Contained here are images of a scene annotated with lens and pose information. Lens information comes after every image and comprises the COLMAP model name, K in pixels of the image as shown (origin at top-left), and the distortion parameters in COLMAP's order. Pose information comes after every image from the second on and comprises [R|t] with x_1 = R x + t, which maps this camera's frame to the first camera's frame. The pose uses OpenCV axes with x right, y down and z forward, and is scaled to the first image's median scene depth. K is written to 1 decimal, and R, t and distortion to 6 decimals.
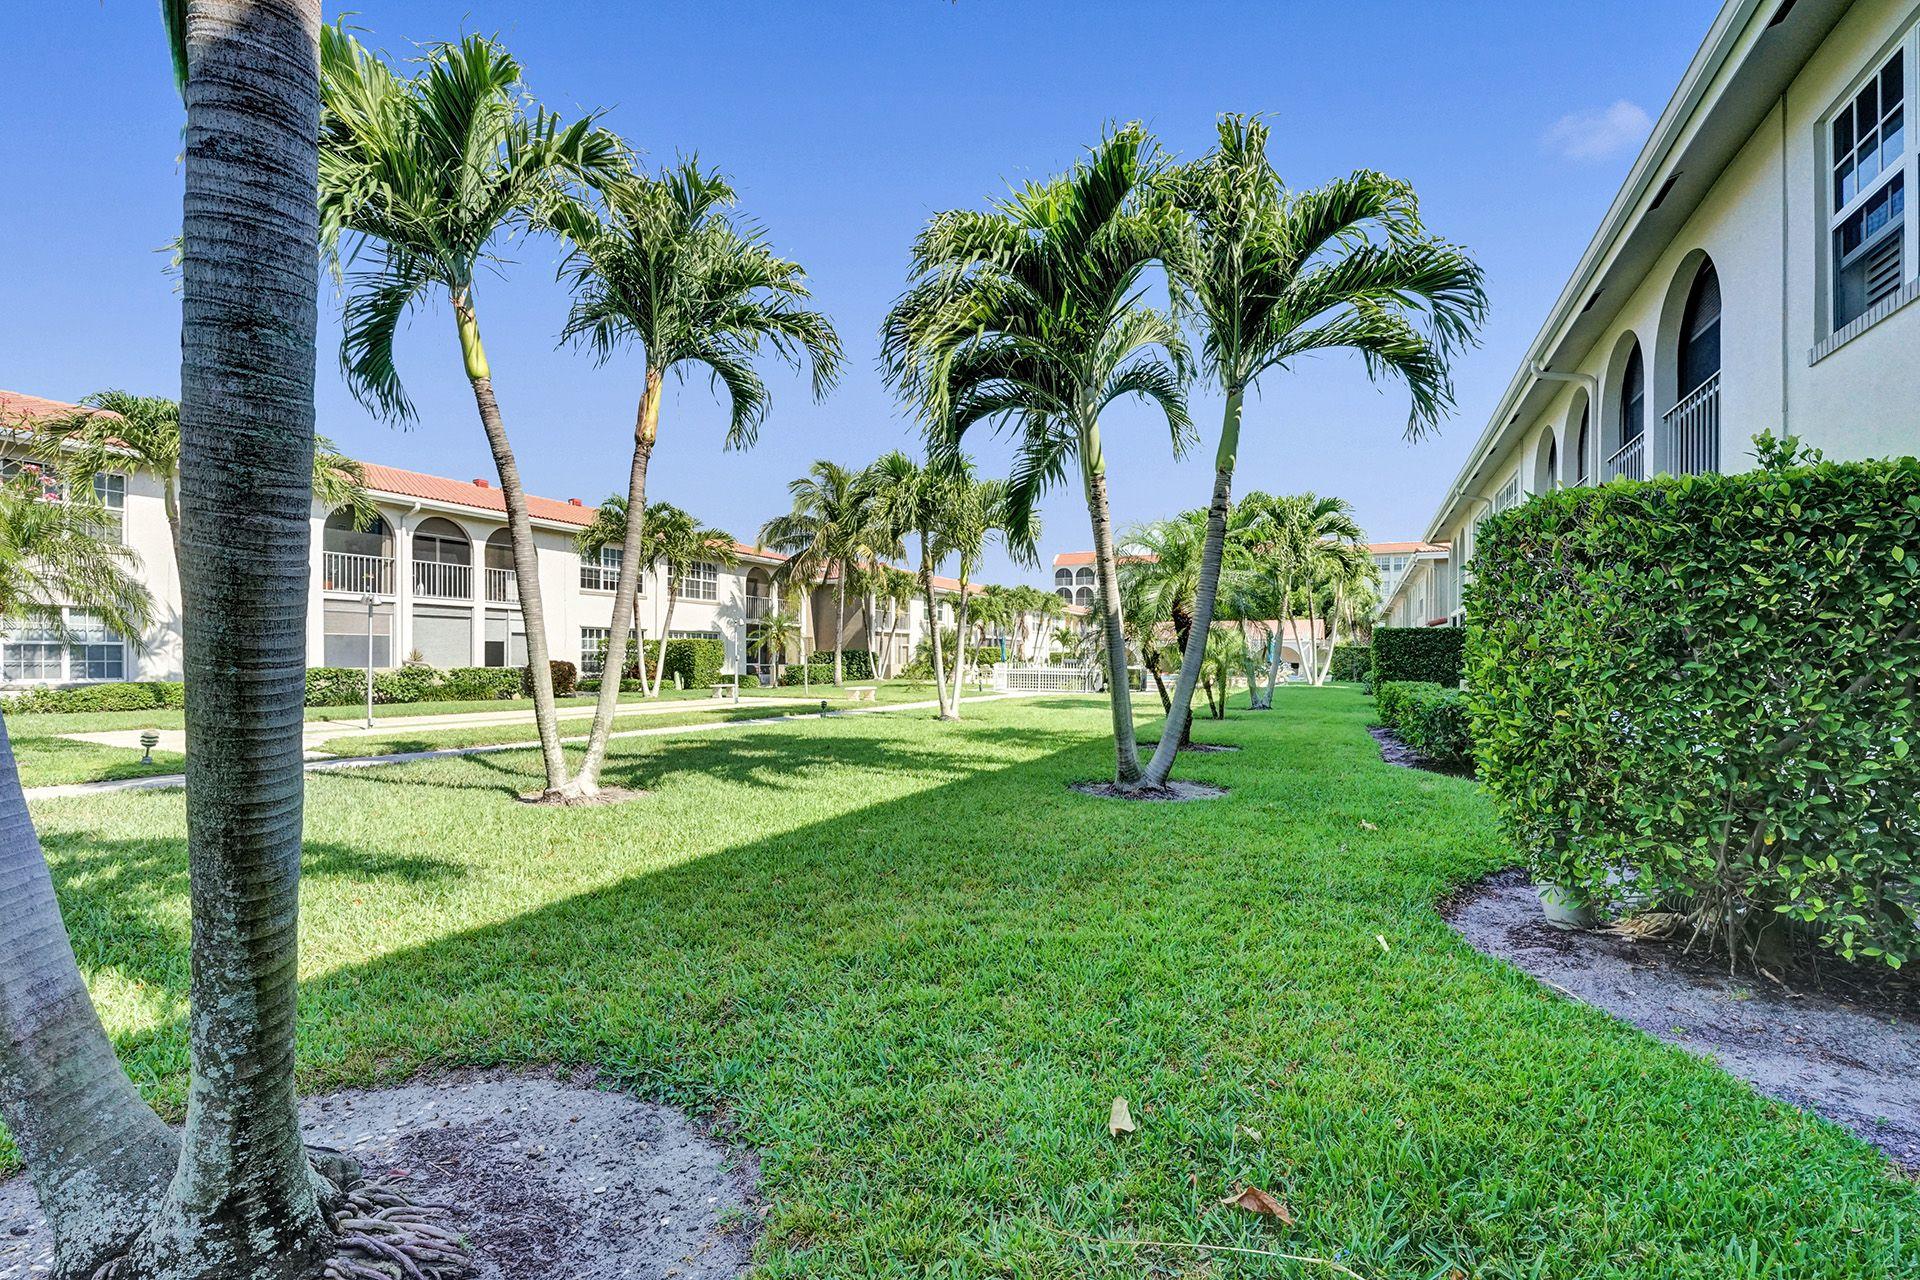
lens RADIAL K [[813.5, 0, 962.2], [0, 813.5, 660.1], [0, 0, 1]] dist [-0.015604, 0.000150]
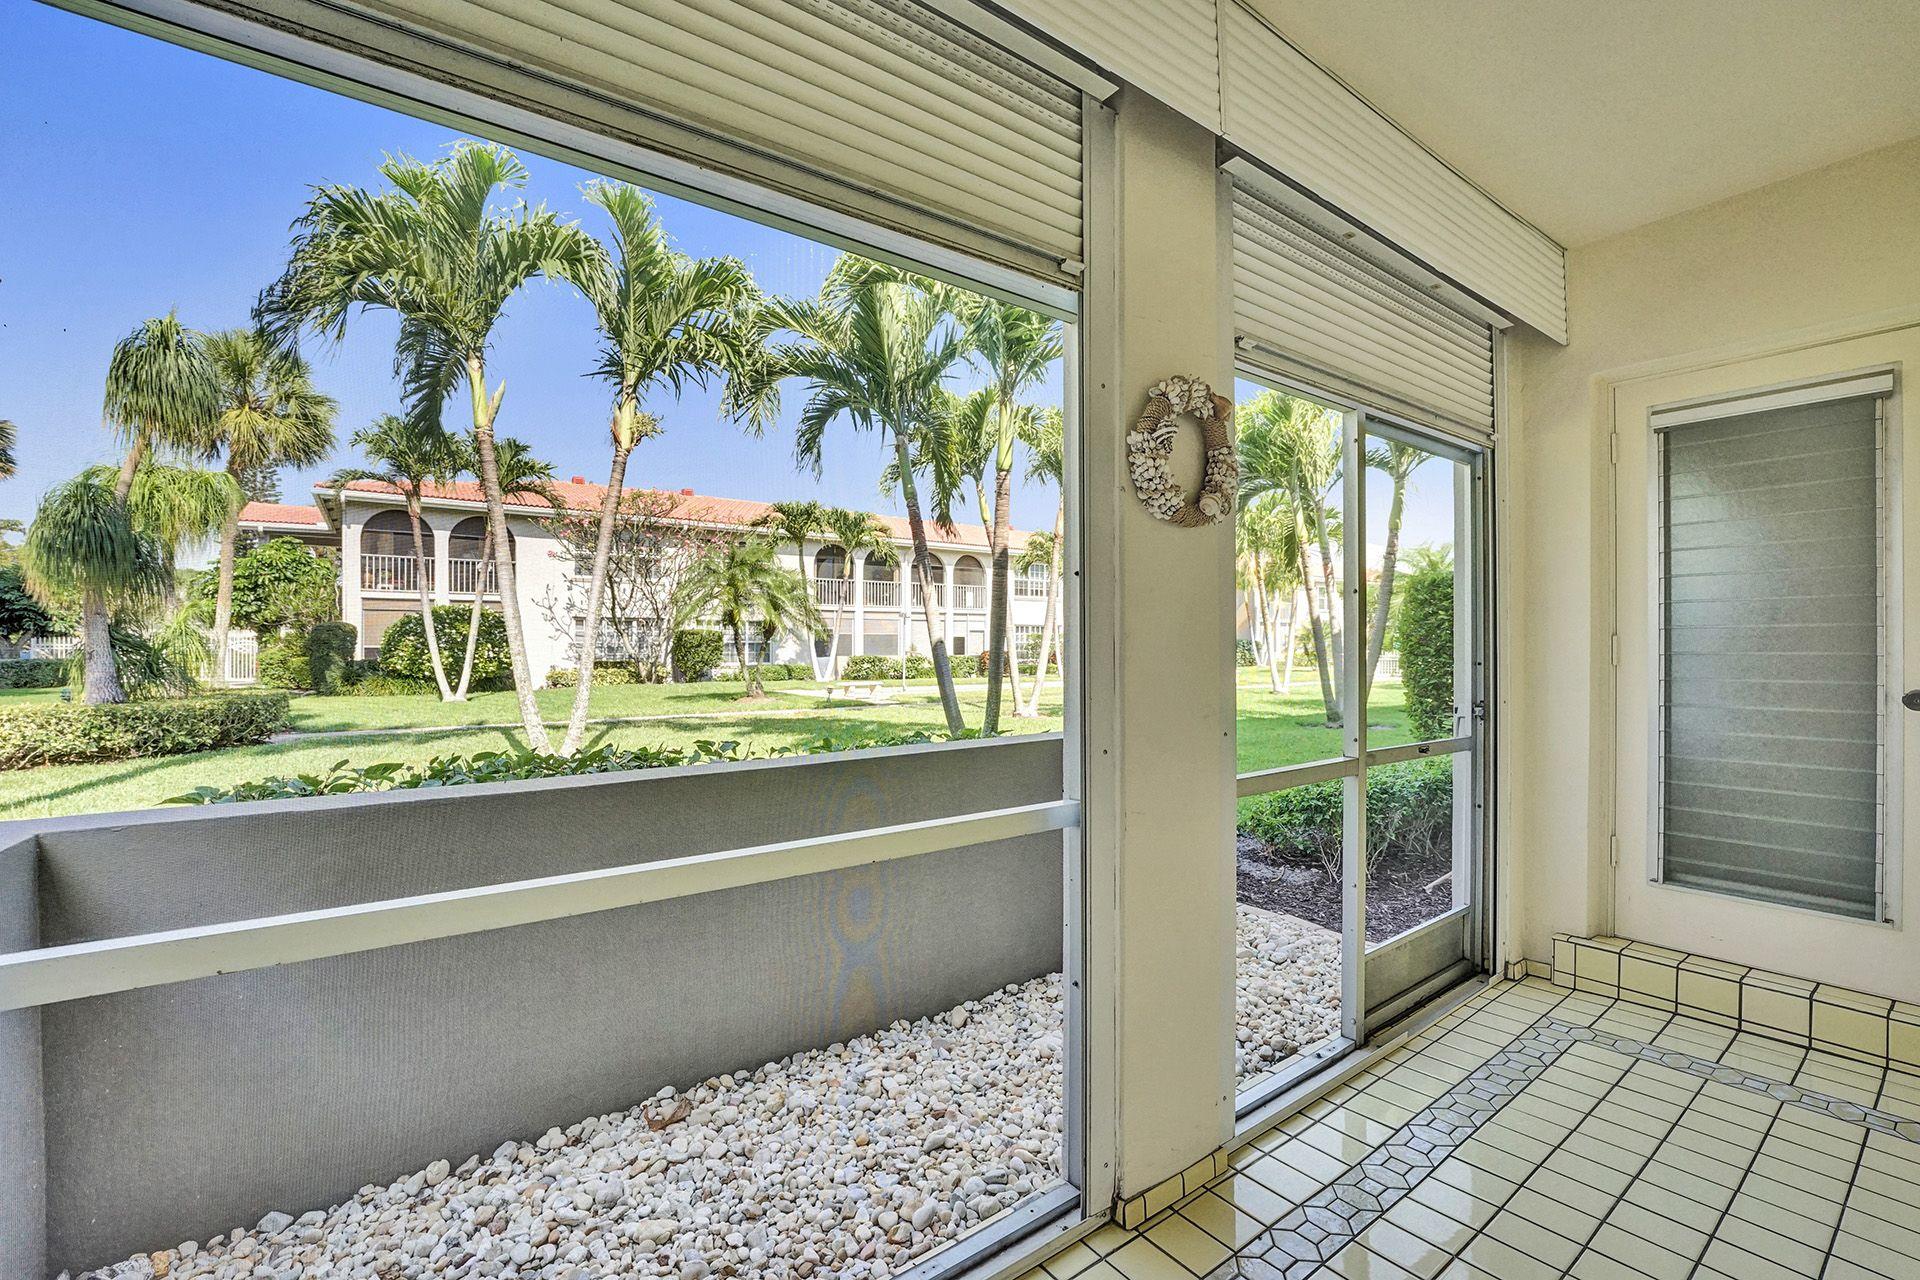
lens RADIAL K [[813.5, 0, 965.0], [0, 813.5, 646.8], [0, 0, 1]] dist [-0.015604, 0.000150]
pose [[0.881802, -0.007329, -0.471564, 0.118908], [0.005855, 0.999972, -0.004595, 0.000592], [0.471584, 0.001291, 0.881820, -0.299165]]
